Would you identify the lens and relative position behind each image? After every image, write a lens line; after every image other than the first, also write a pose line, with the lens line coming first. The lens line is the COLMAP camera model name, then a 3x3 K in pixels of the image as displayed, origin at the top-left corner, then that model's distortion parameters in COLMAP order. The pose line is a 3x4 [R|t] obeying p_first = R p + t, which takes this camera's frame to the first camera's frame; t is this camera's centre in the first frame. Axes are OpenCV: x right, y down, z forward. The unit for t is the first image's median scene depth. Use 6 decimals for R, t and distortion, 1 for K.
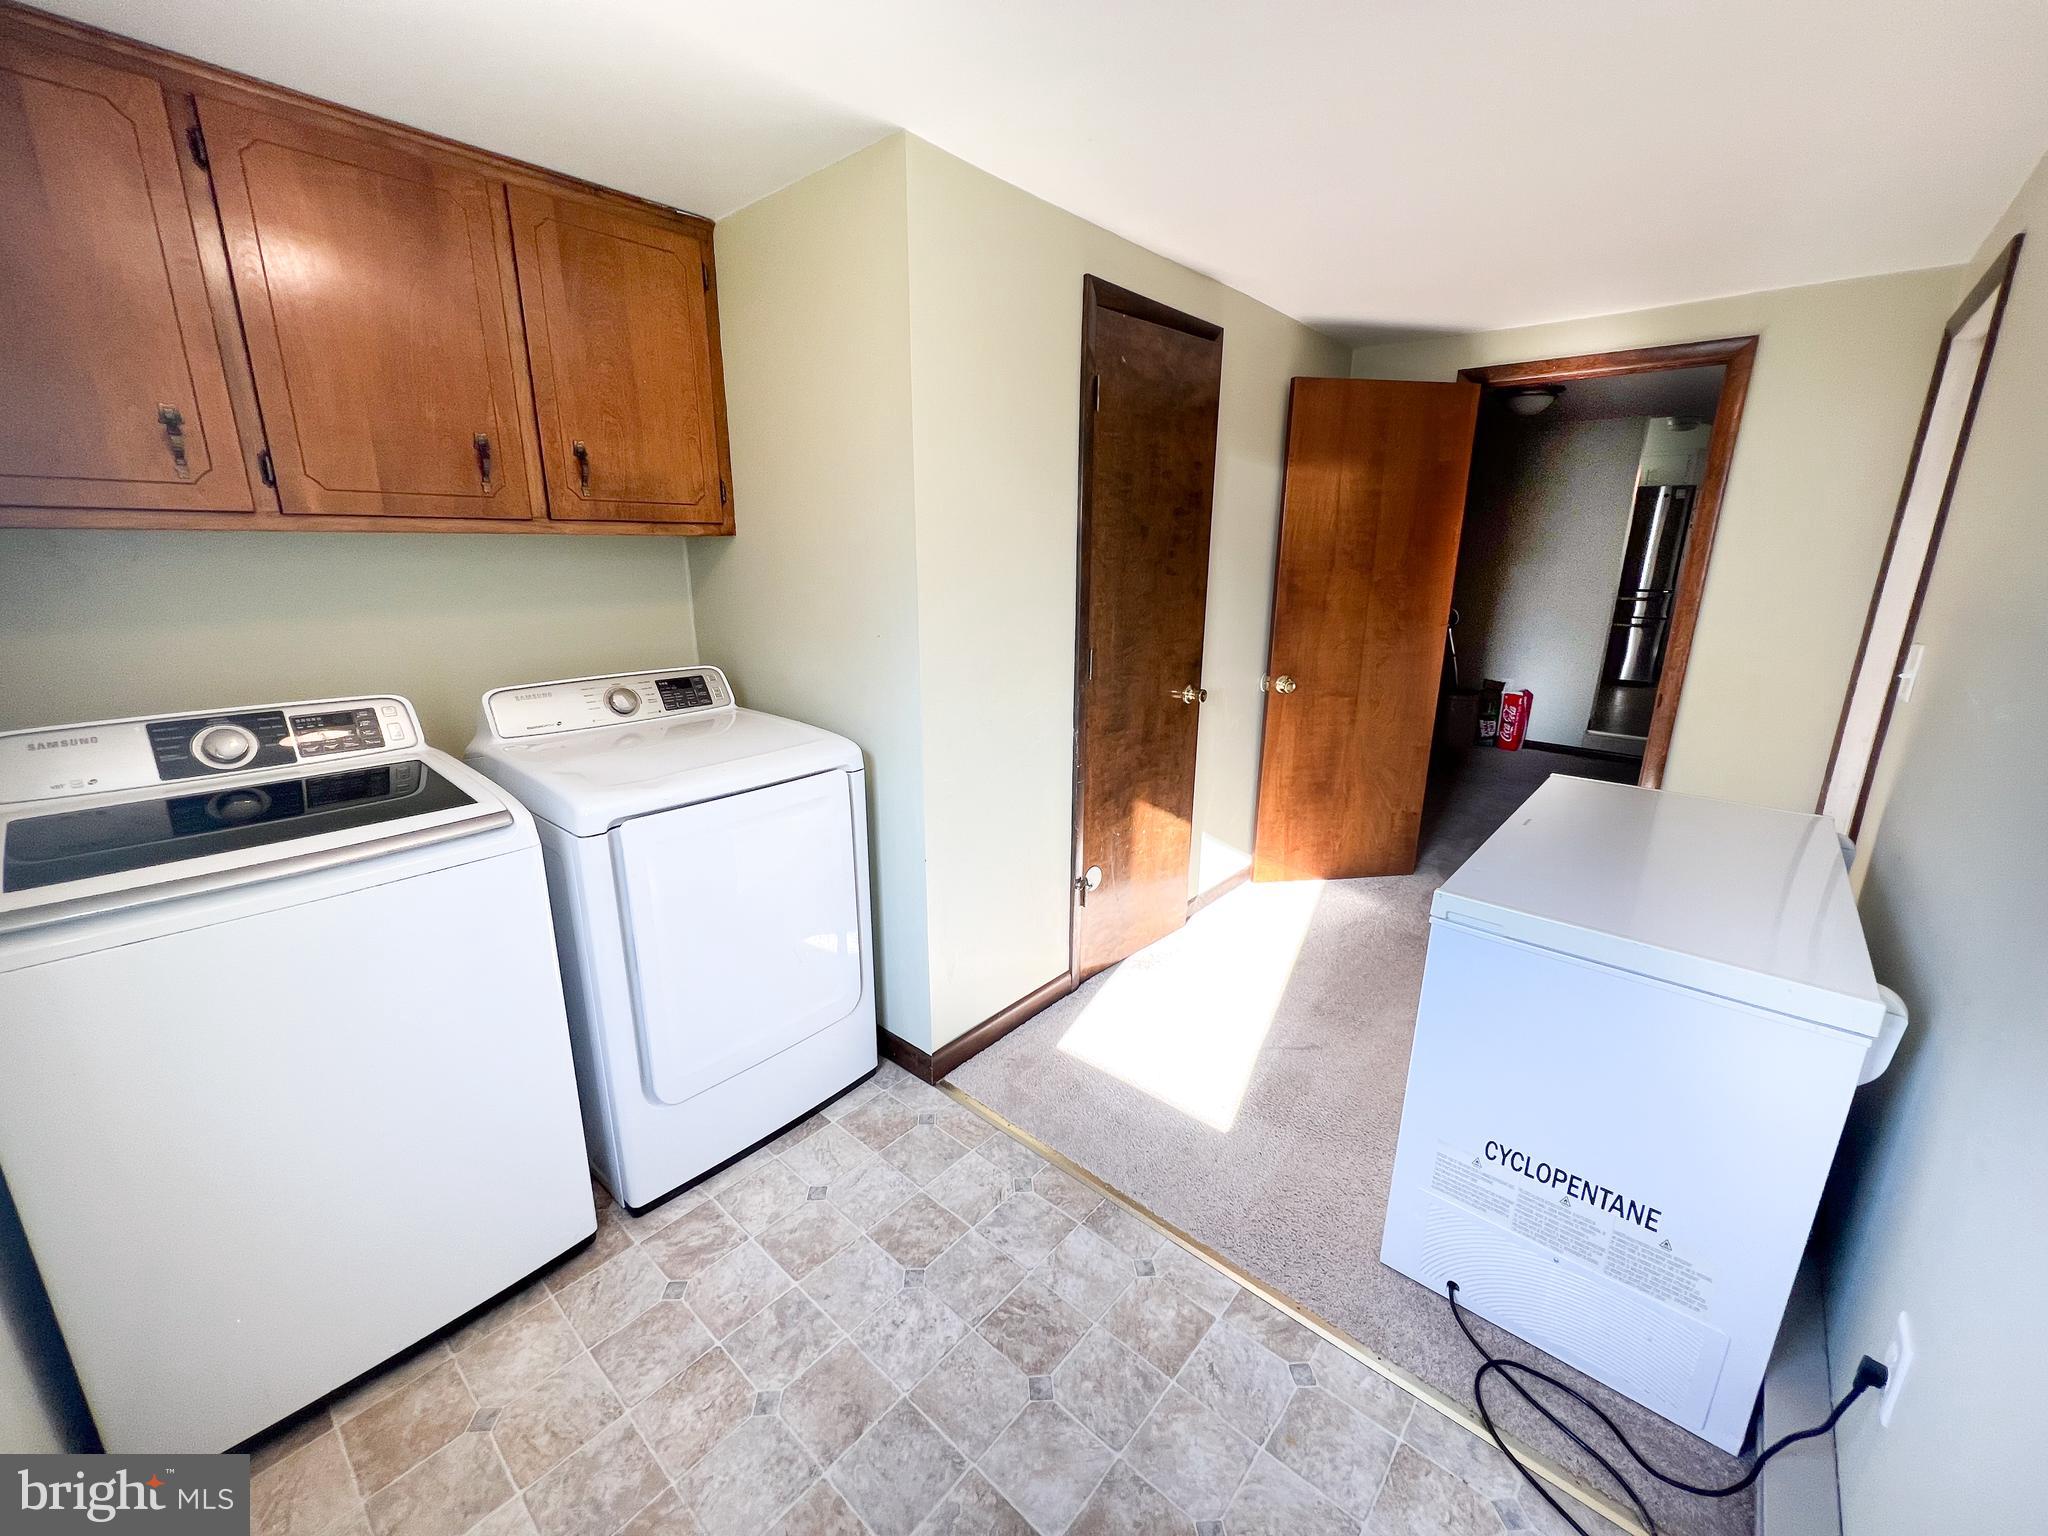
lens RADIAL K [[815.6, 0, 1020.7], [0, 815.6, 764.5], [0, 0, 1]] dist [-0.002141, 0.000974]
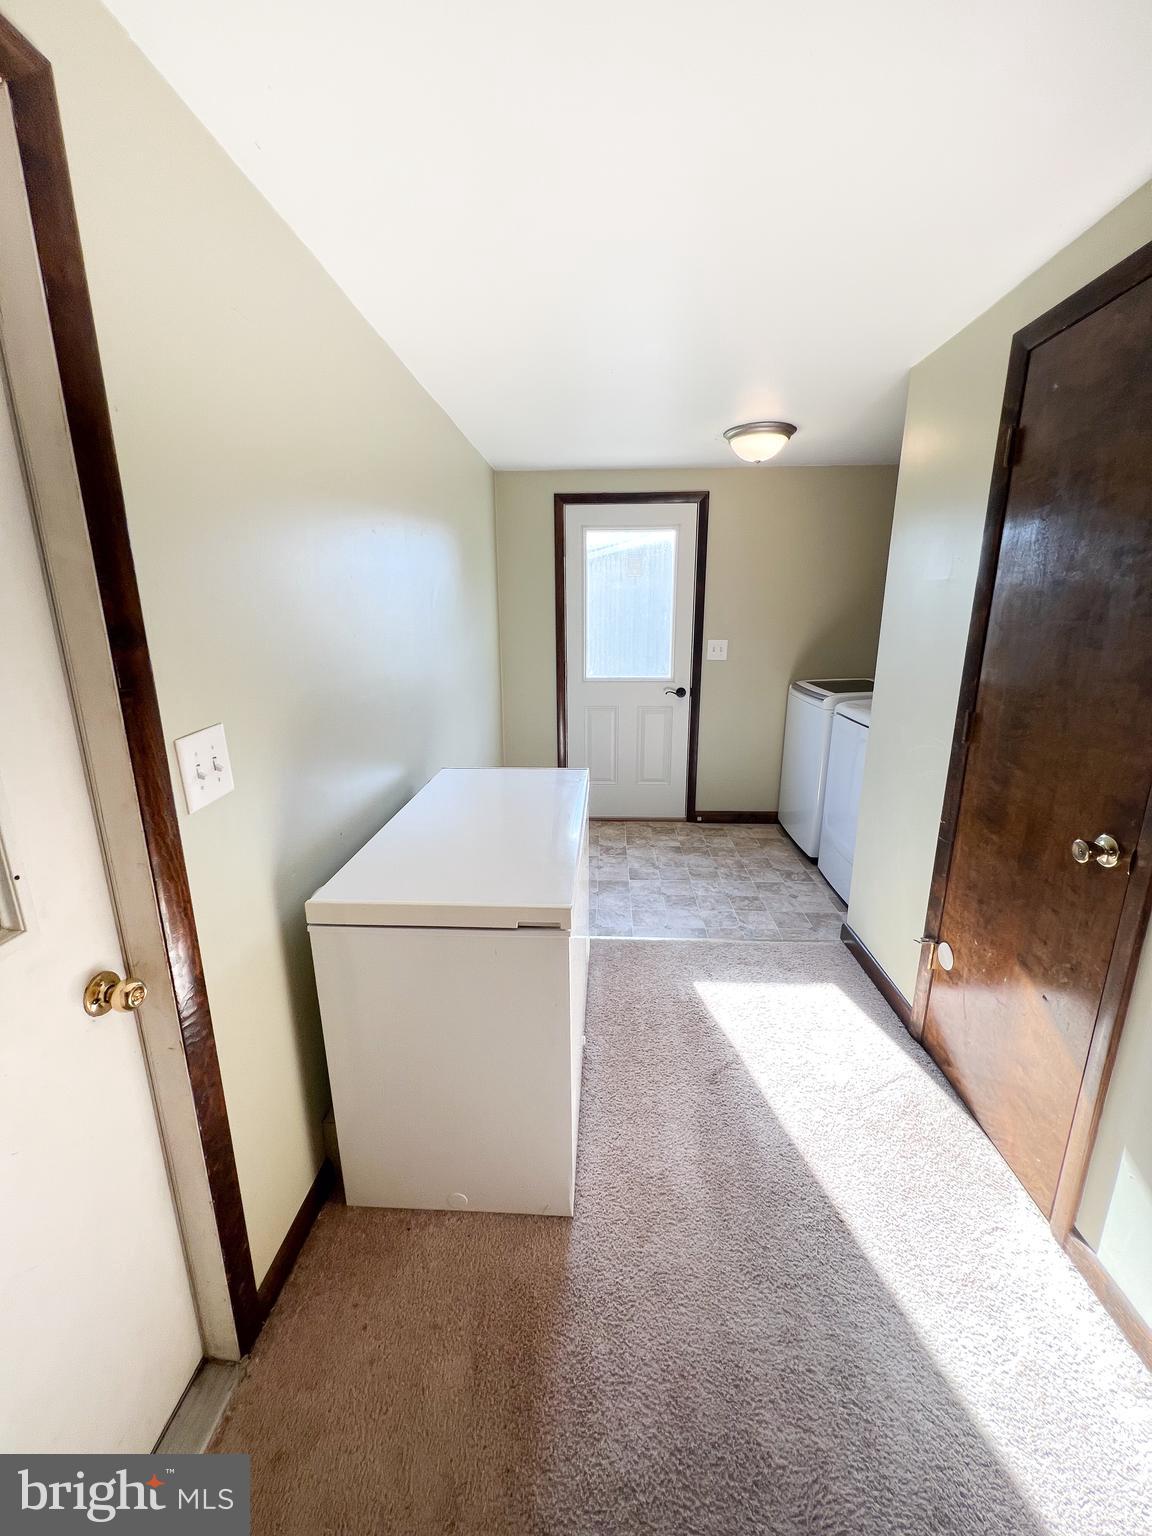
lens RADIAL K [[611.7, 0, 579.6], [0, 611.7, 771.2], [0, 0, 1]] dist [-0.002141, 0.000974]
pose [[-0.779275, 0.156957, -0.606709, 1.264016], [-0.164750, 0.882764, 0.439984, -0.453736], [0.604639, 0.442823, -0.662057, 1.724445]]
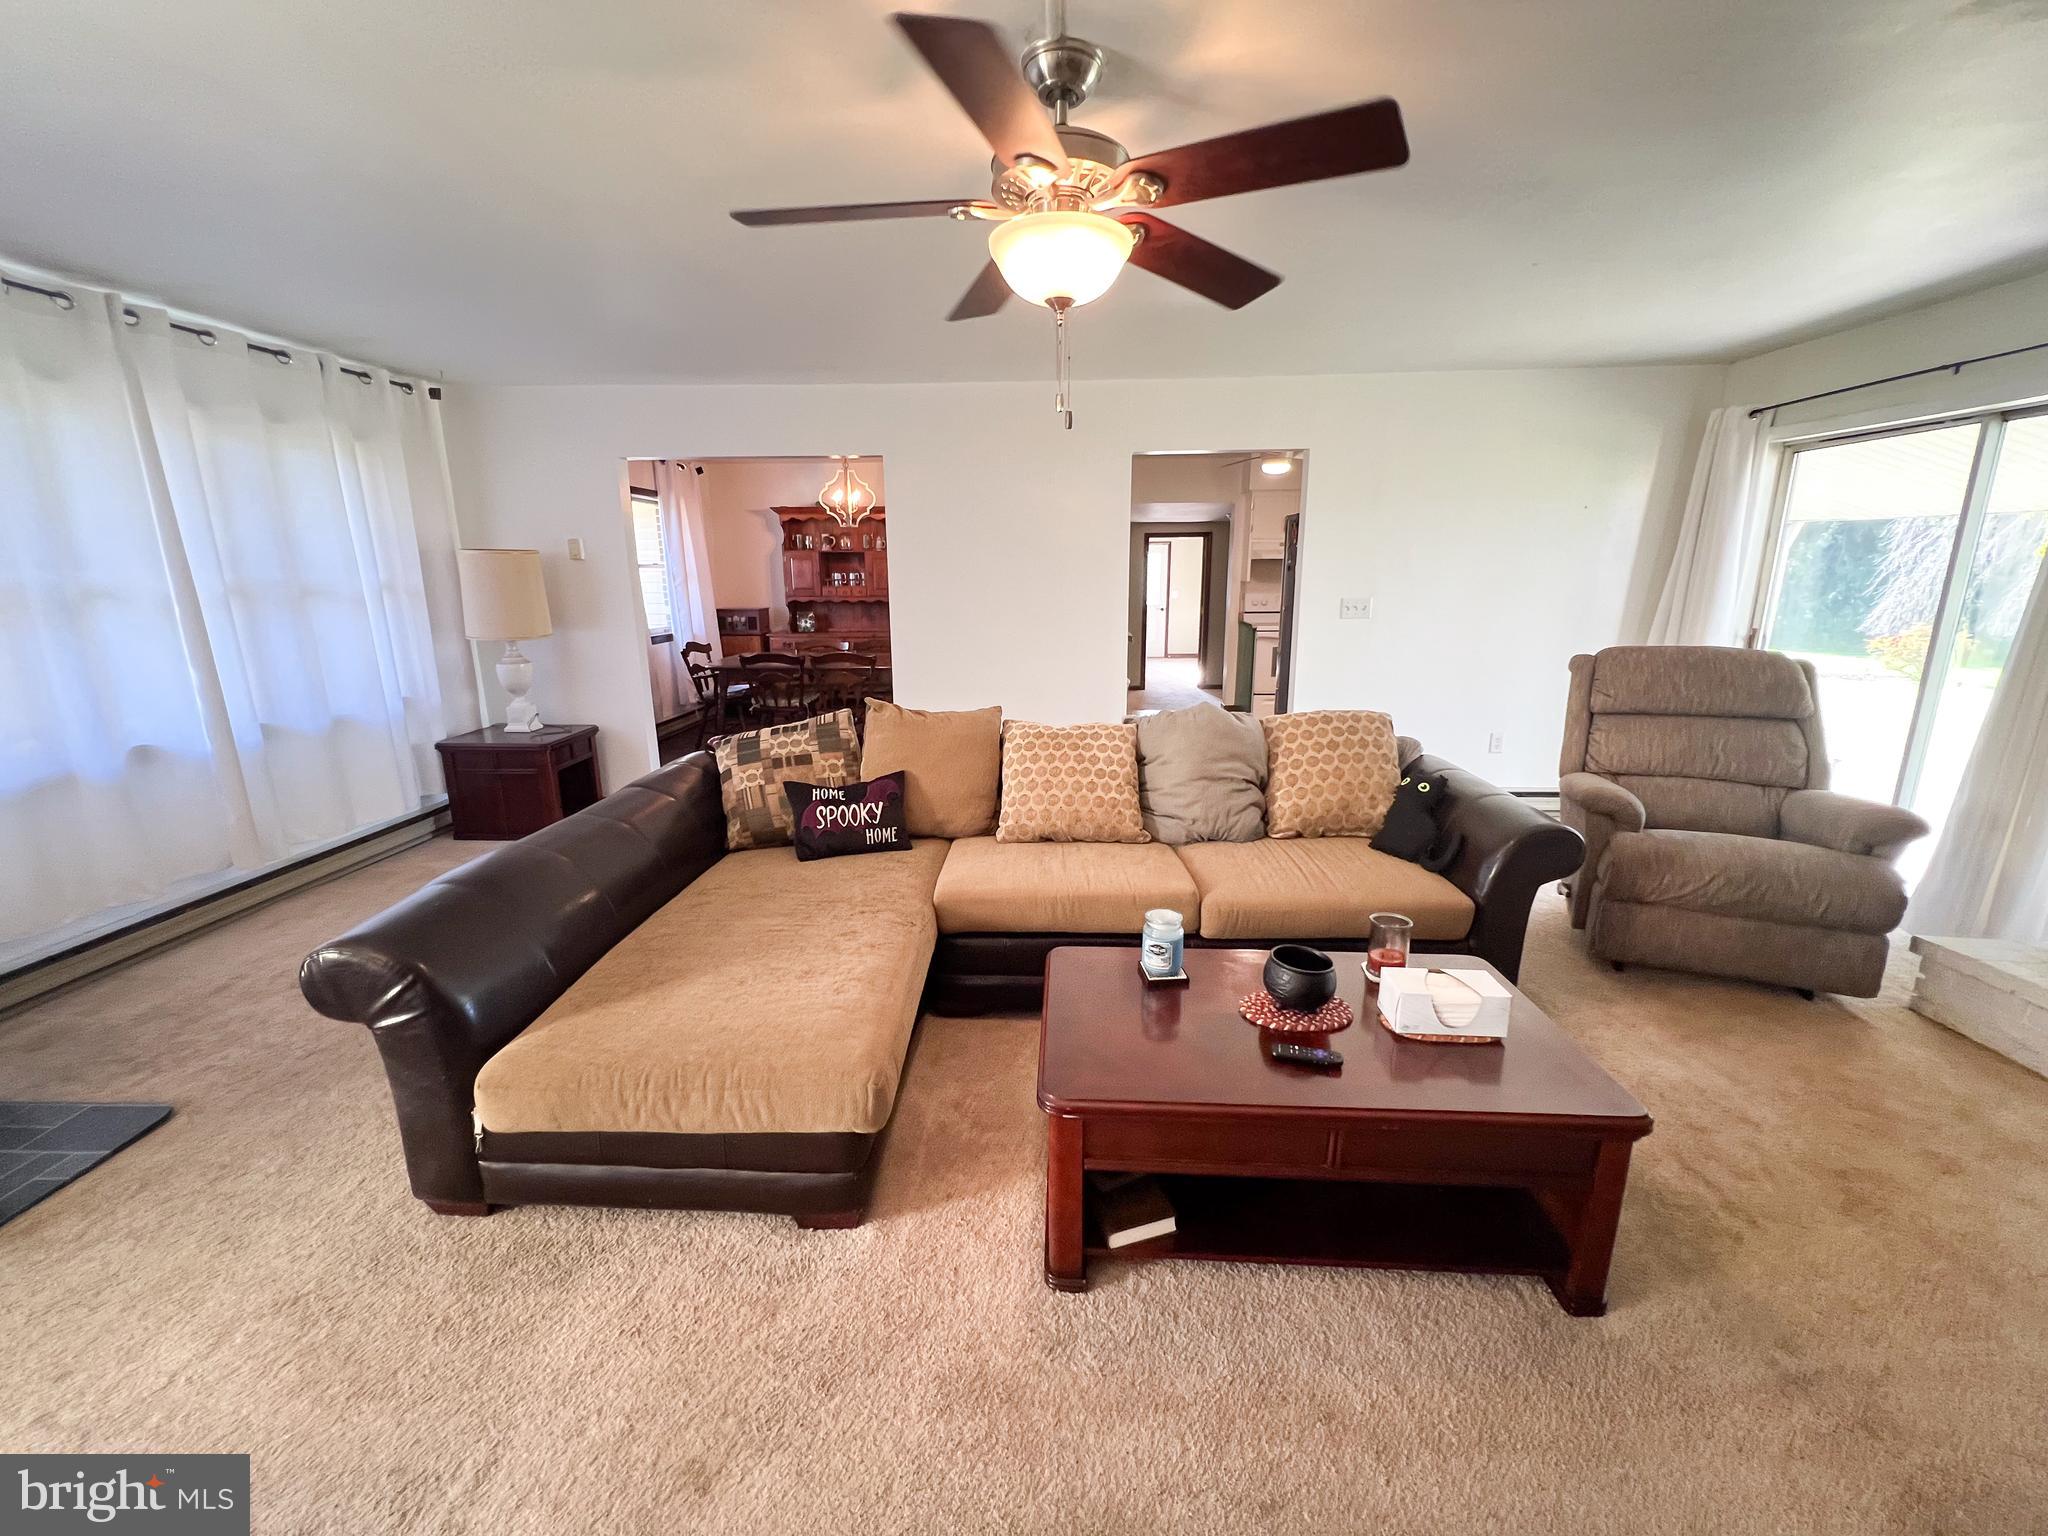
lens RADIAL K [[817.7, 0, 1015.5], [0, 817.7, 764.2], [0, 0, 1]] dist [-0.004018, 0.001195]
pose [[-0.787677, 0.141194, -0.599691, 6.347171], [-0.157947, 0.894573, 0.418082, -1.718330], [0.595498, 0.424033, -0.682334, 6.128705]]
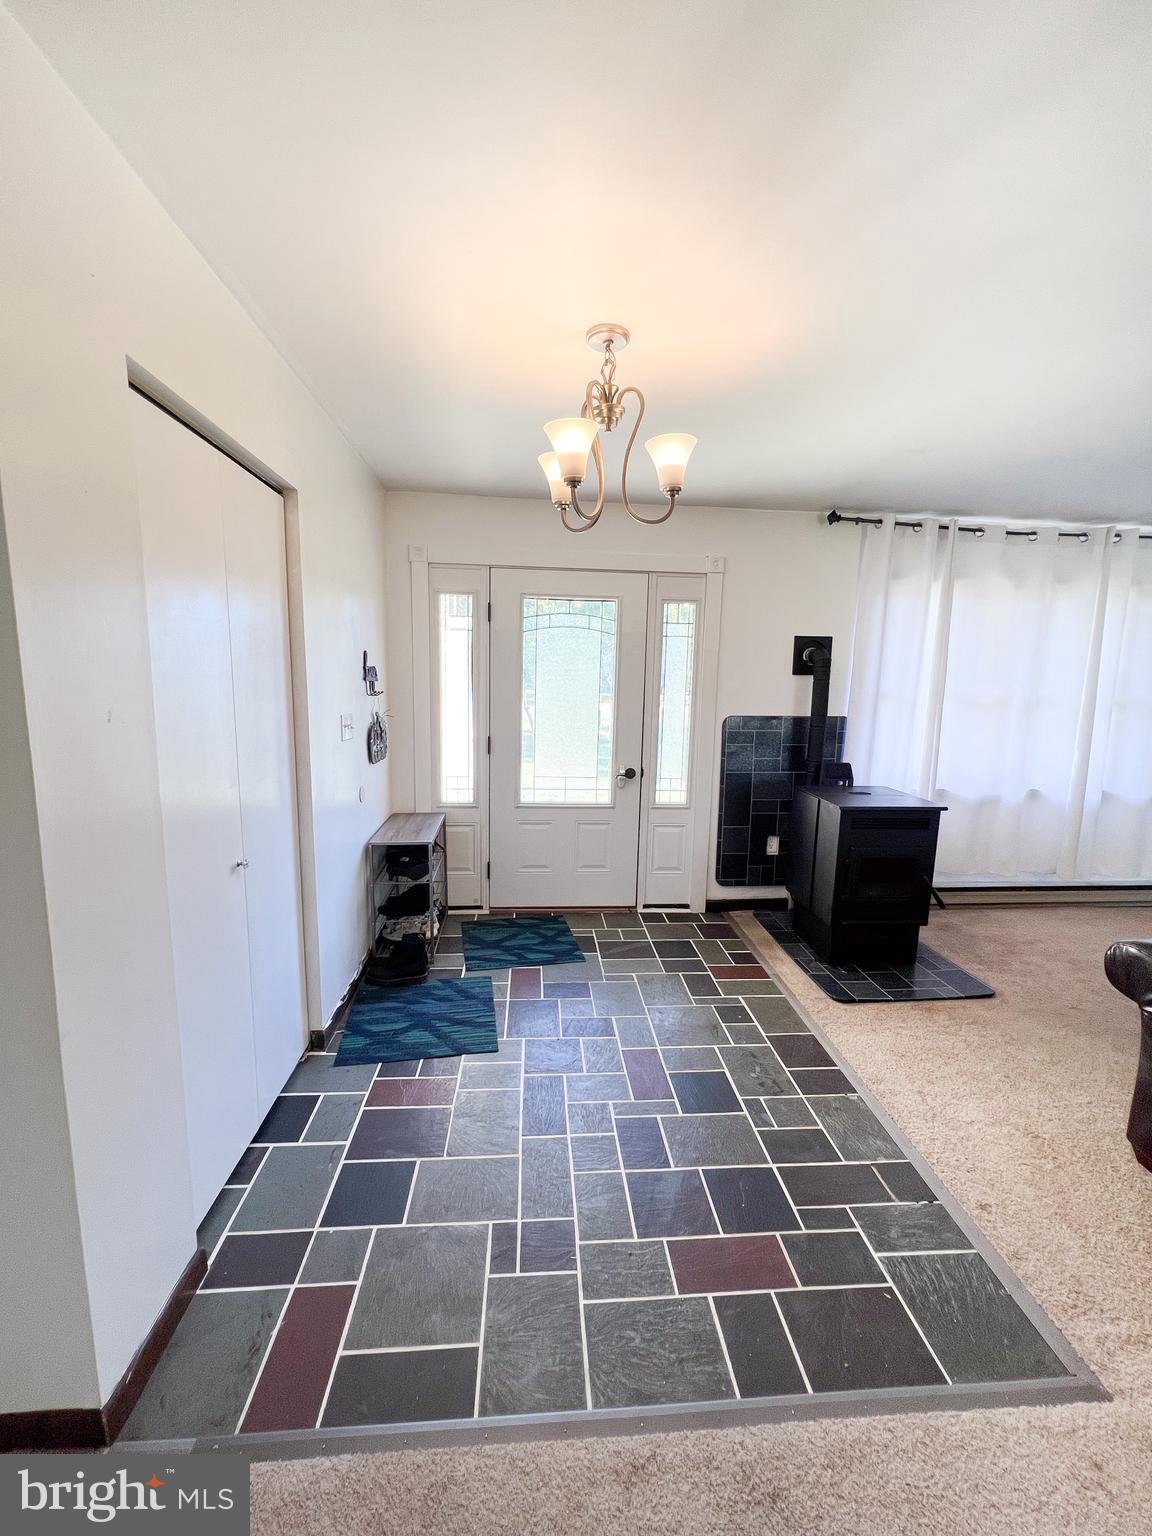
lens RADIAL K [[613.3, 0, 582.0], [0, 613.3, 768.6], [0, 0, 1]] dist [-0.004018, 0.001195]
pose [[-0.719918, -0.124030, 0.682887, 6.443167], [0.154323, 0.930668, 0.331724, -1.792464], [-0.676685, 0.344199, -0.650864, 6.341371]]
